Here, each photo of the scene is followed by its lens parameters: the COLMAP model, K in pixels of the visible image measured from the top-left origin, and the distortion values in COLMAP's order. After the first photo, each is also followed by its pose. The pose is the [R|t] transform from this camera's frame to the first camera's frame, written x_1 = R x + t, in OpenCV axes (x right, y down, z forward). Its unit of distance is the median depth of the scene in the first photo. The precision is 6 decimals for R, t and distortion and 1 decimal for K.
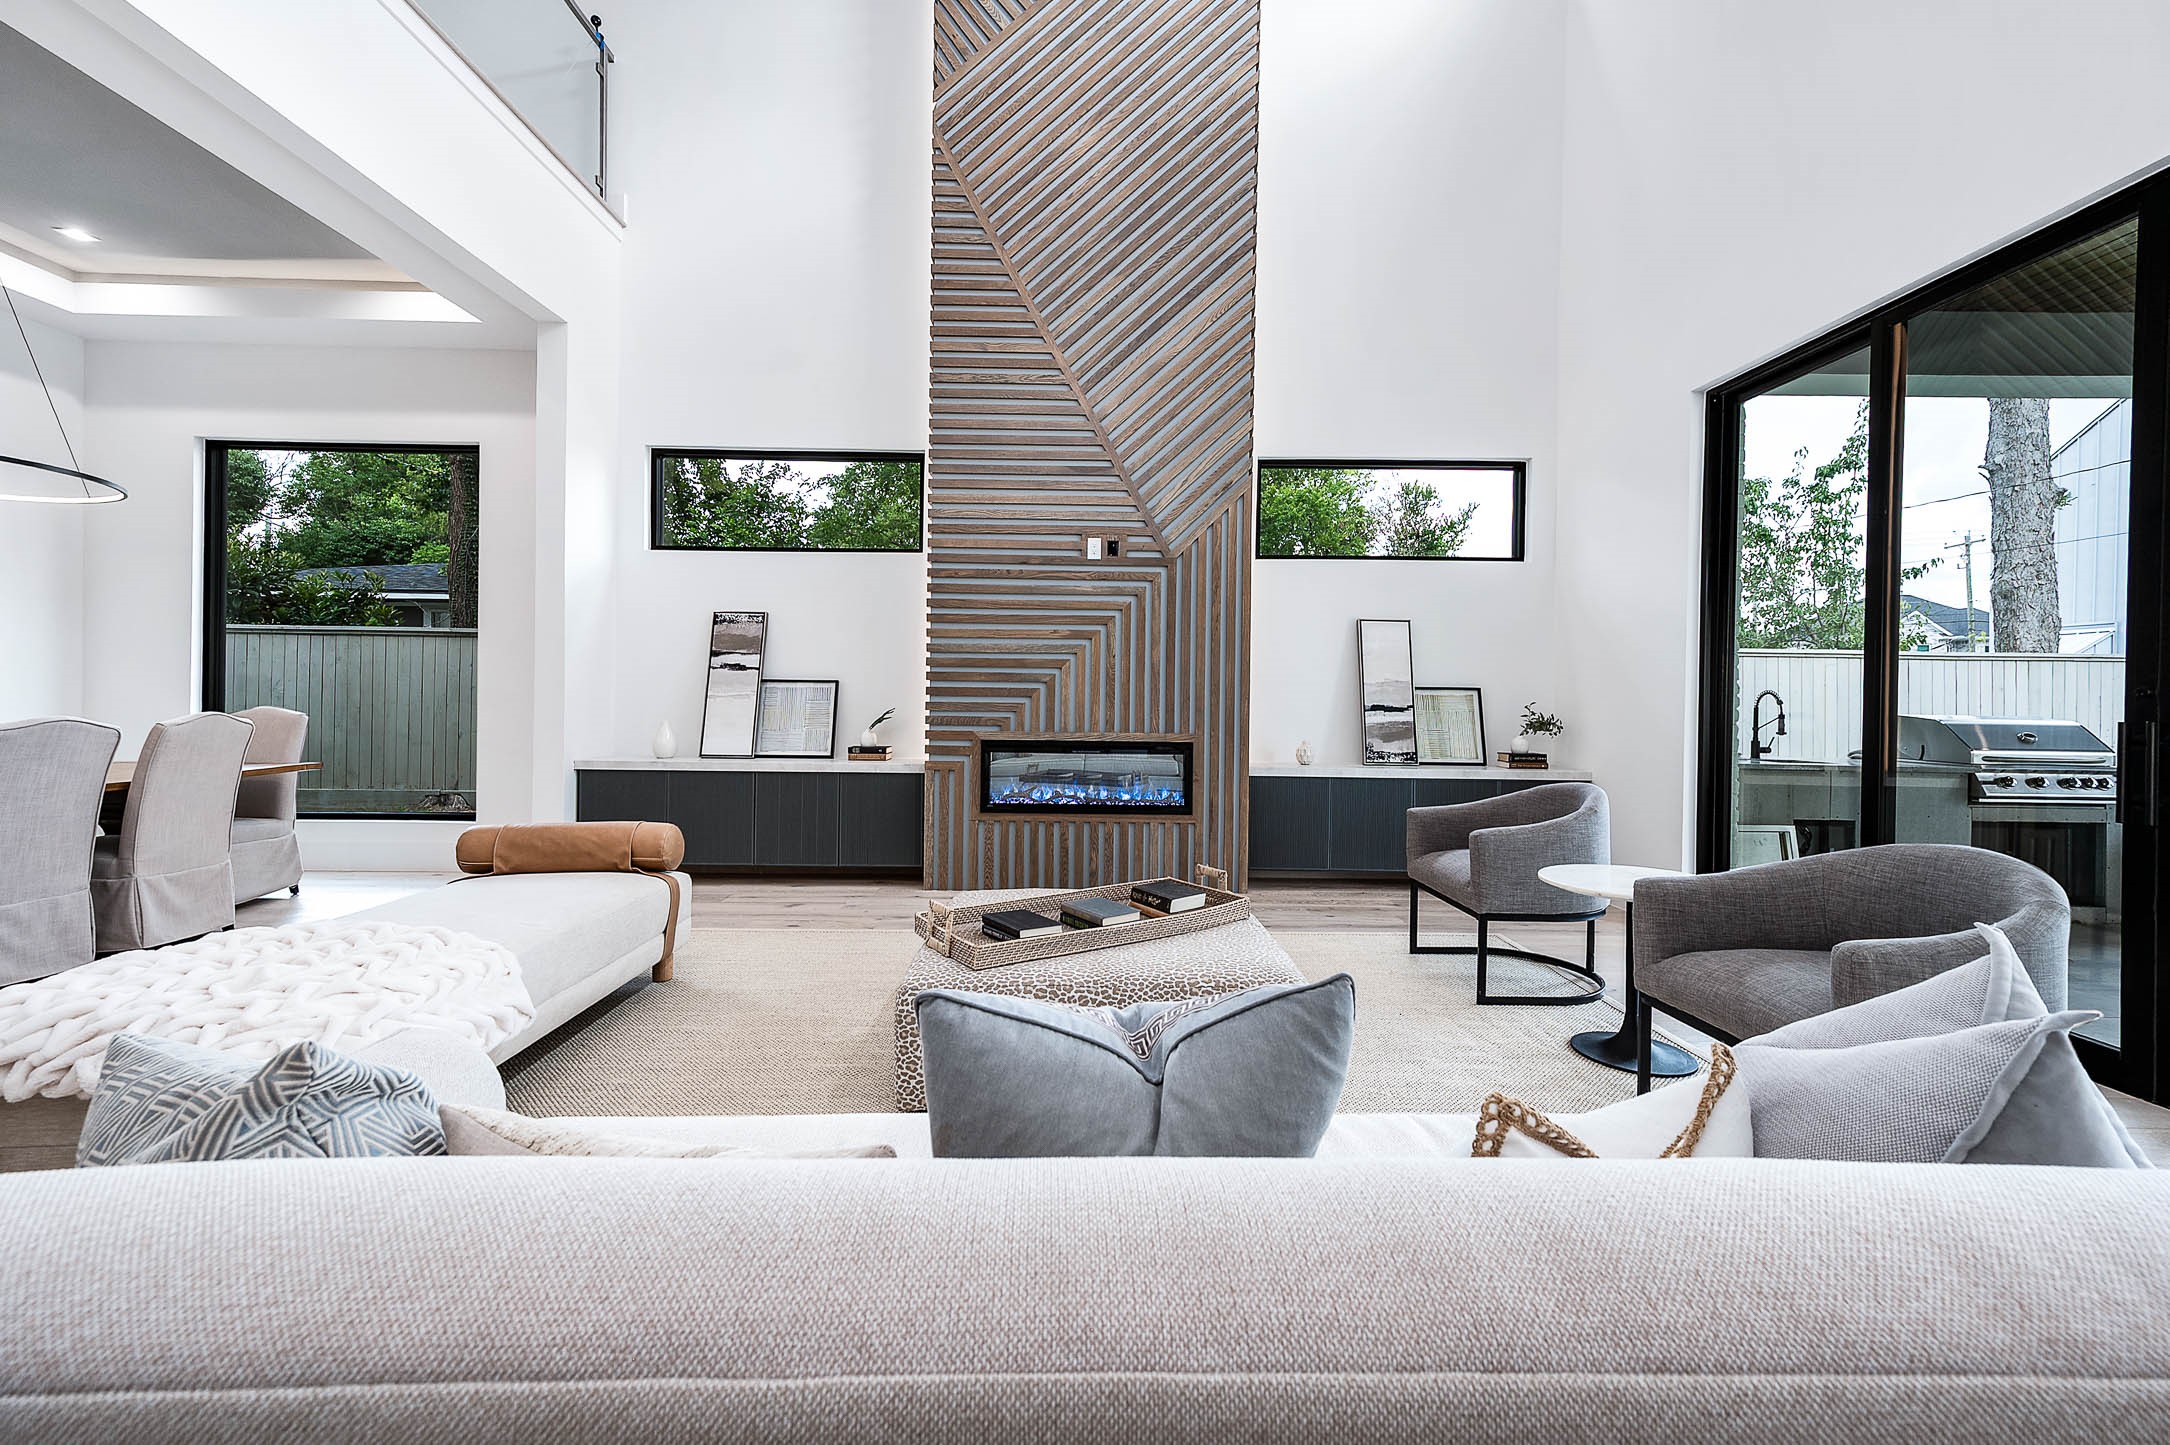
lens RADIAL K [[939.4, 0, 1063.8], [0, 939.4, 705.4], [0, 0, 1]] dist [0.003551, -0.000142]
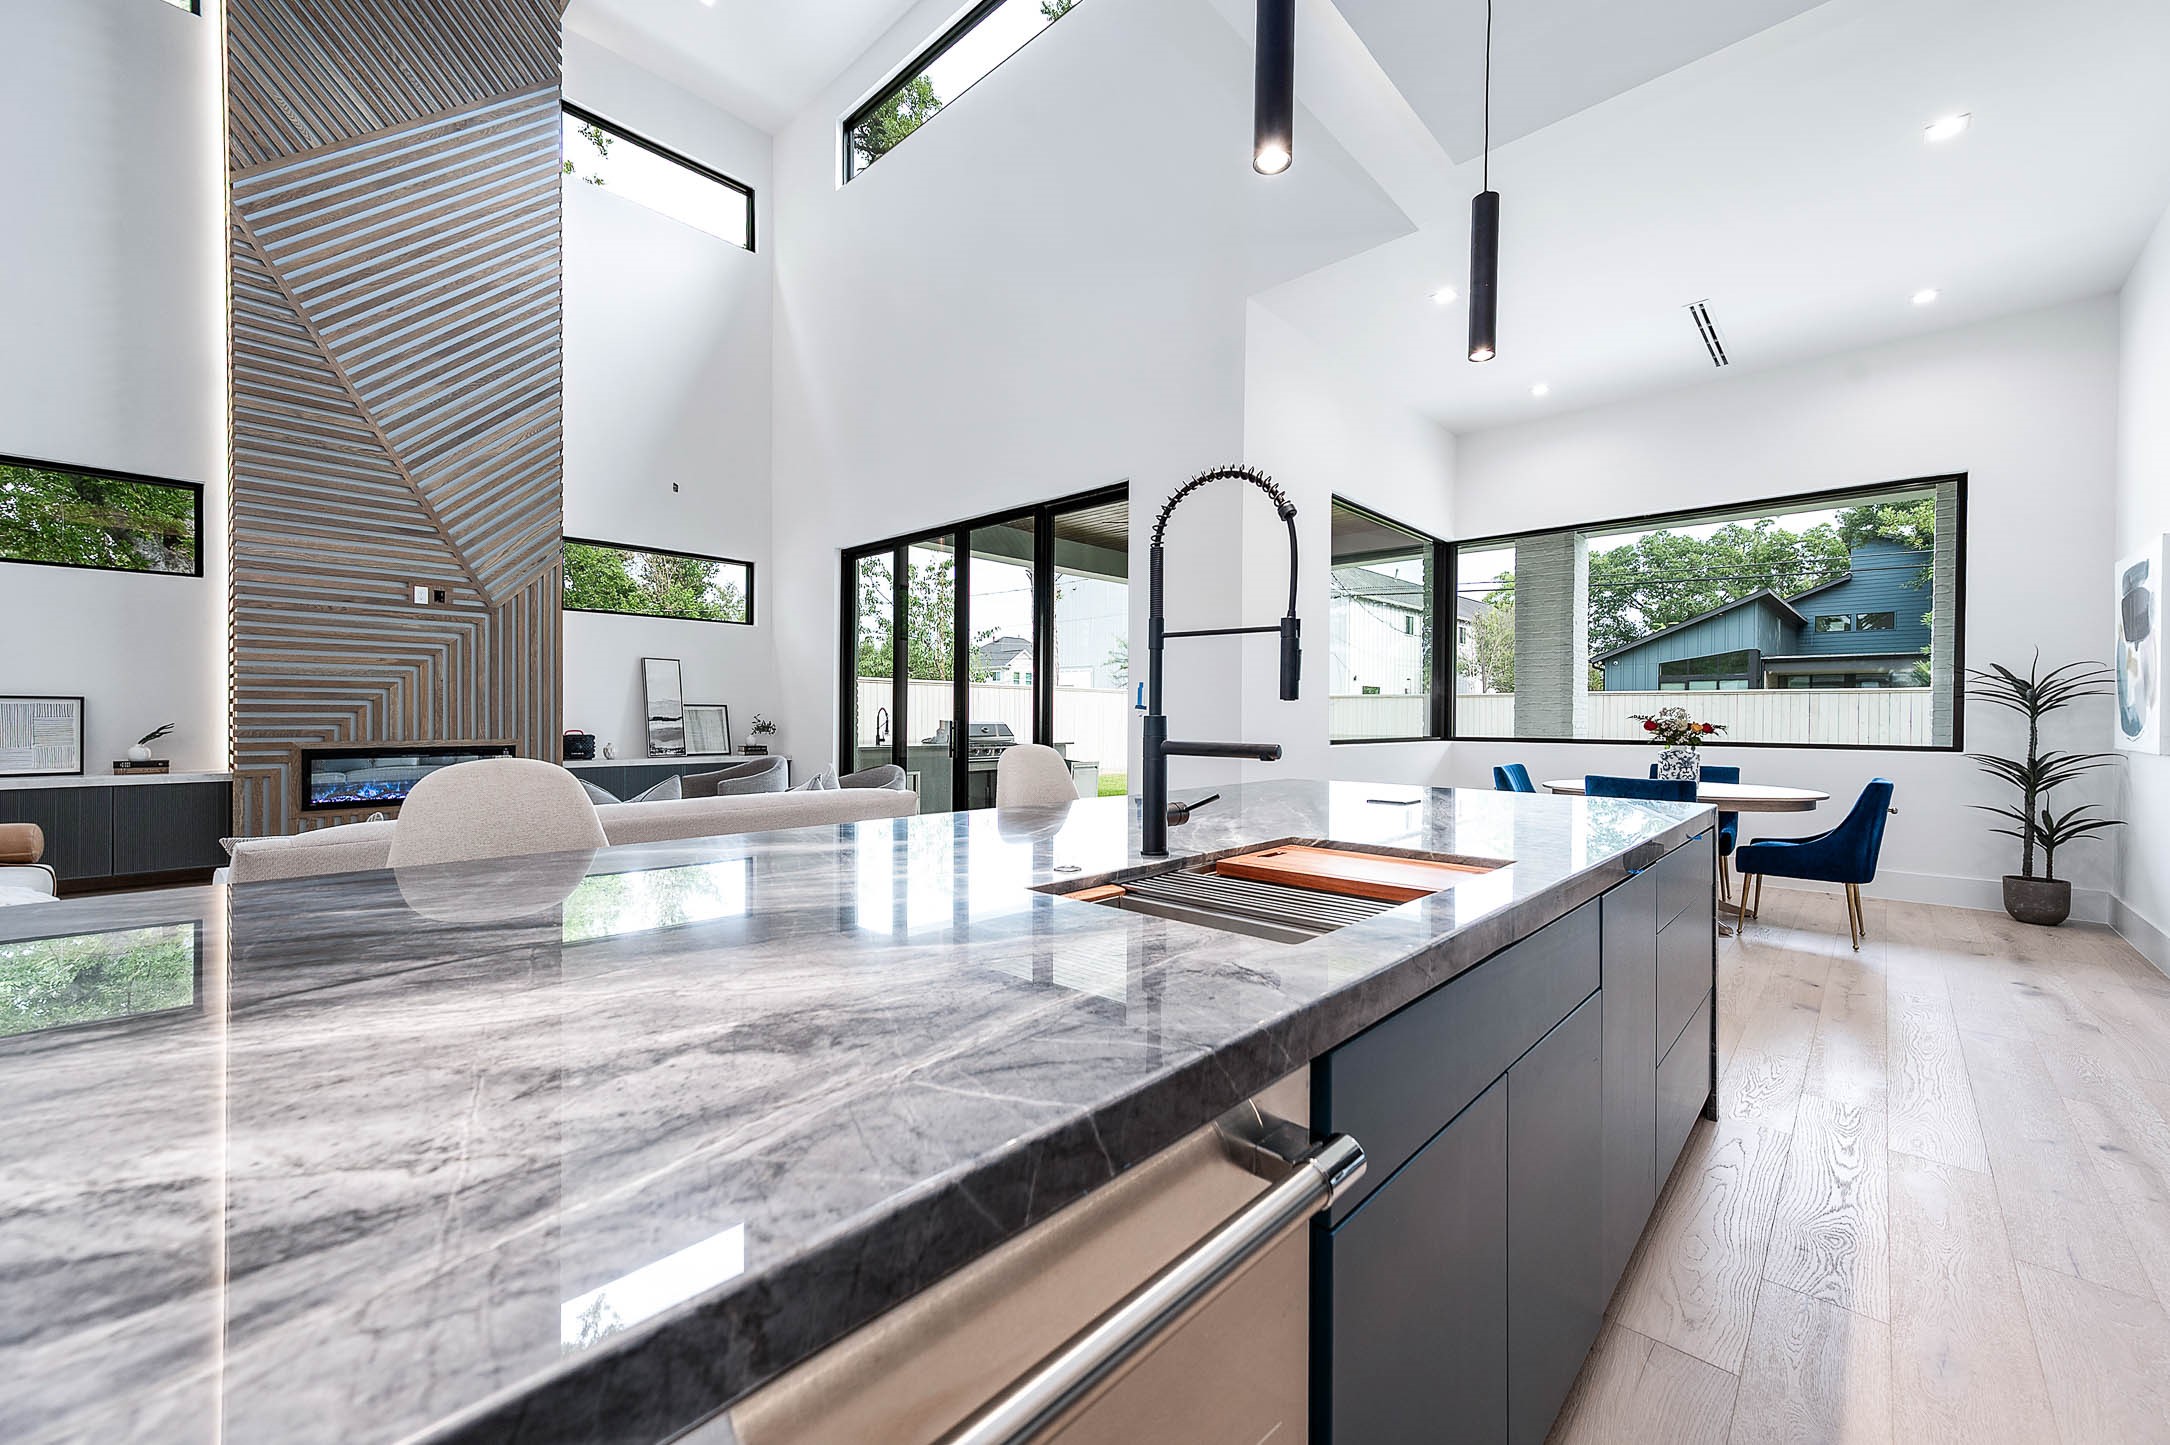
lens RADIAL K [[855.1, 0, 1076.5], [0, 855.1, 724.1], [0, 0, 1]] dist [0.007987, 0.000509]
pose [[0.698215, -0.014599, 0.715740, -0.280450], [0.008500, 0.999891, 0.012104, 0.000658], [-0.715838, -0.002367, 0.698262, -0.677535]]
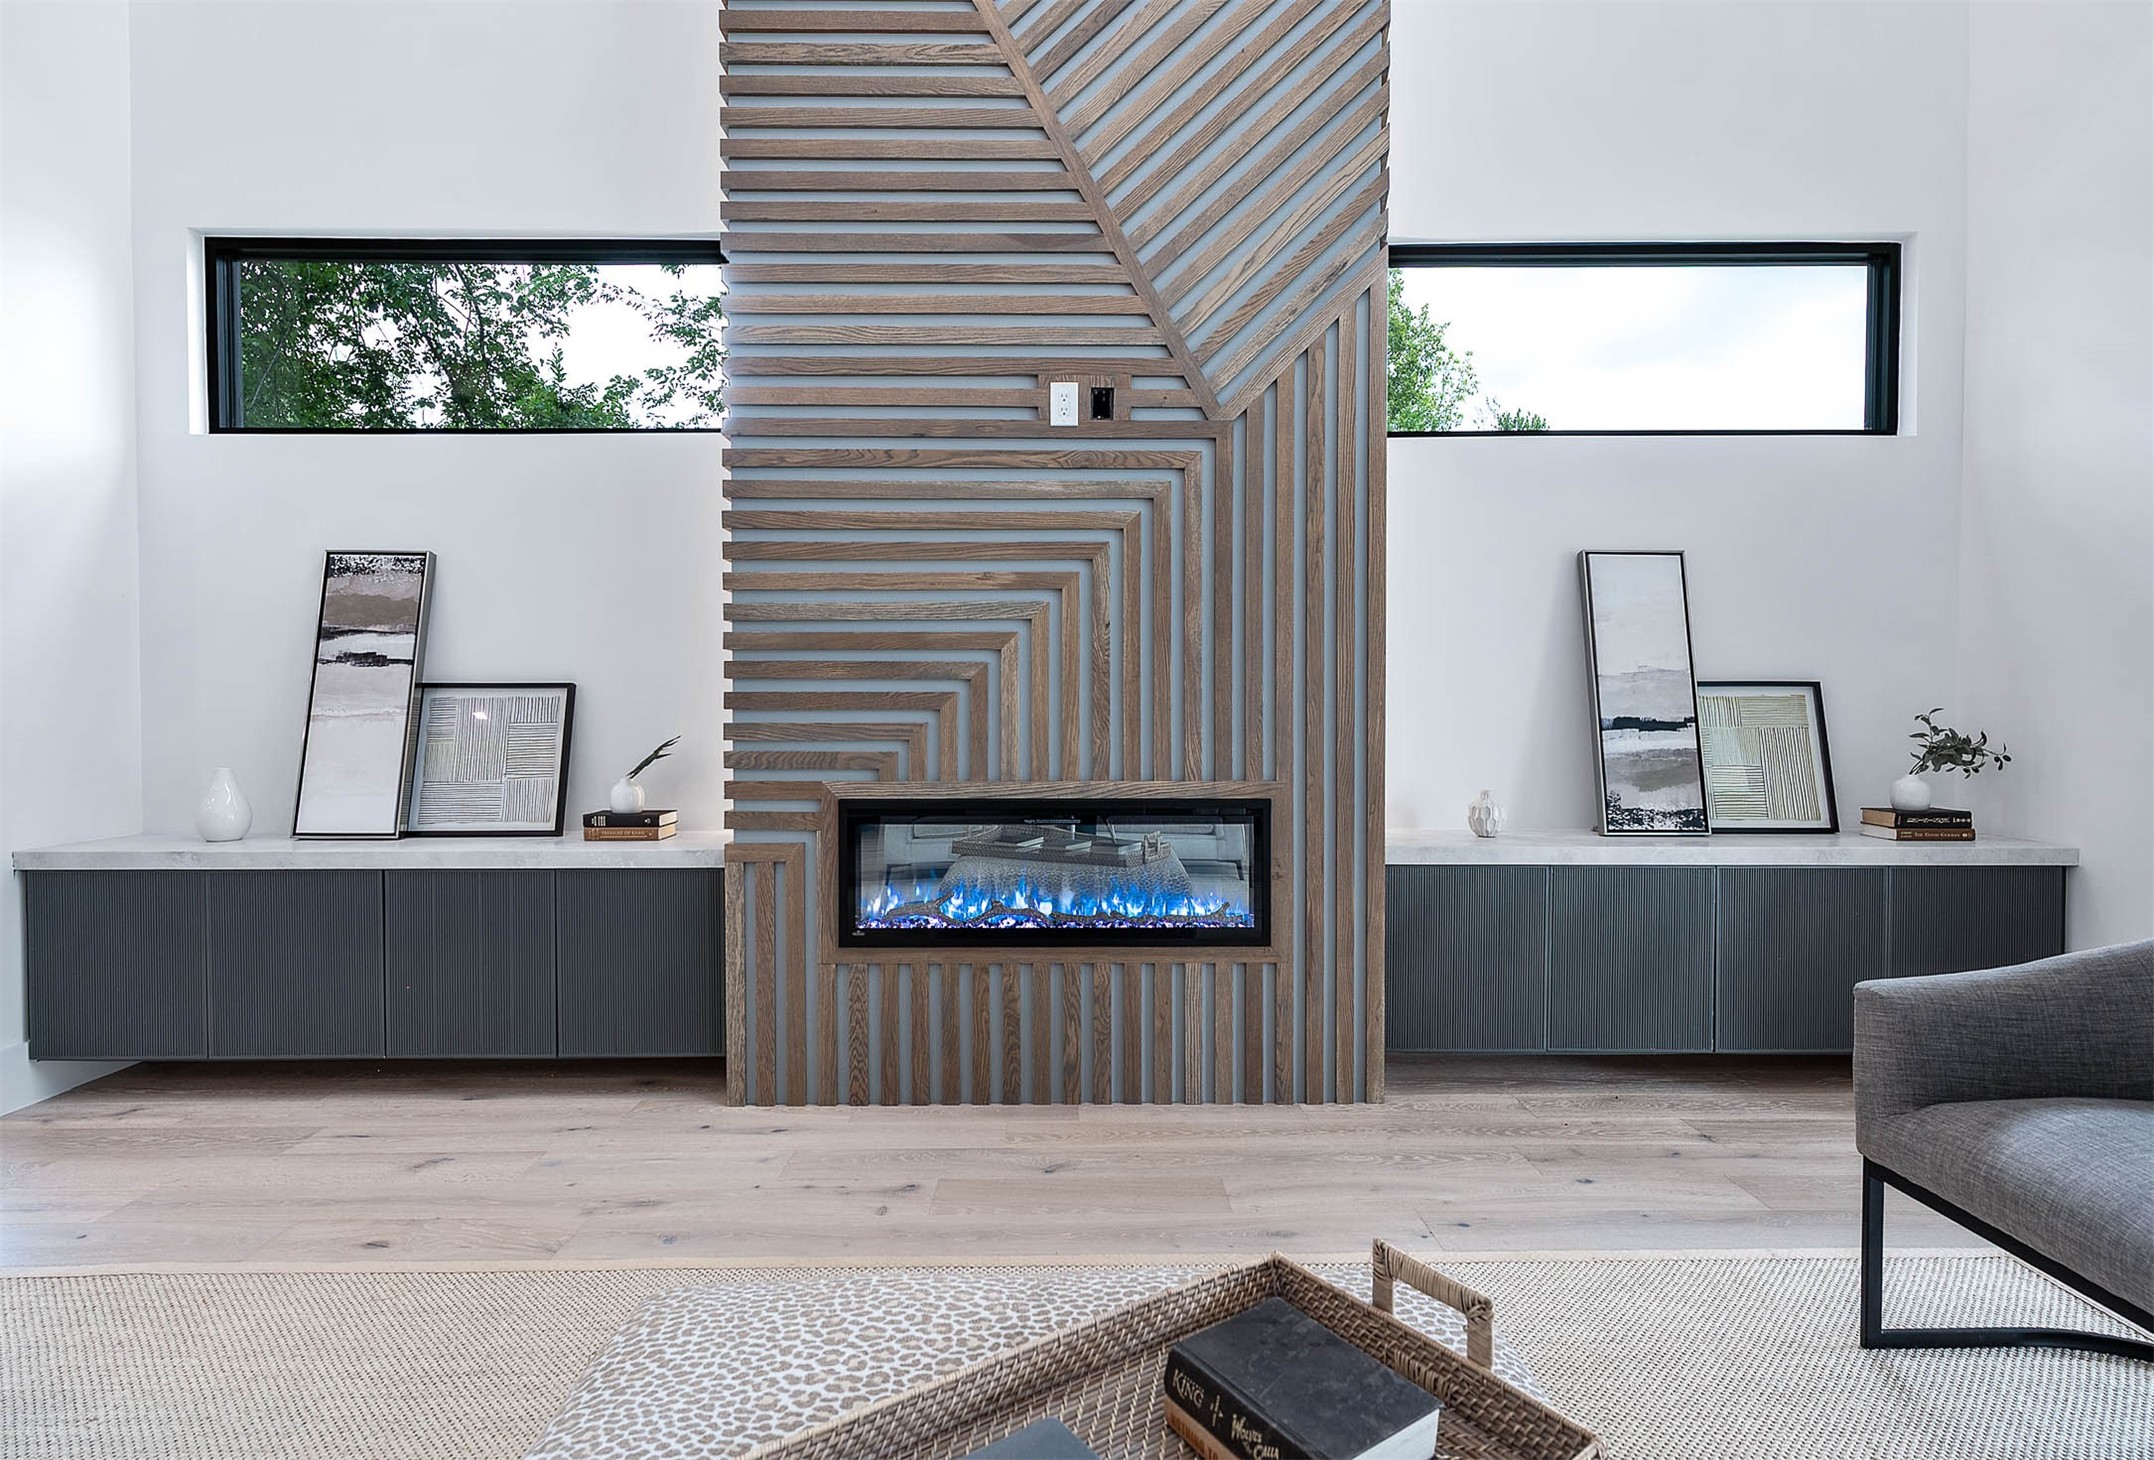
lens RADIAL K [[1245.7, 0, 1068.1], [0, 1245.7, 741.3], [0, 0, 1]] dist [0.006143, 0.000459]
pose [[0.999829, -0.013203, 0.012961, 0.037053], [0.013019, 0.999815, 0.014191, -0.001817], [-0.013146, -0.014019, 0.999815, 0.541373]]
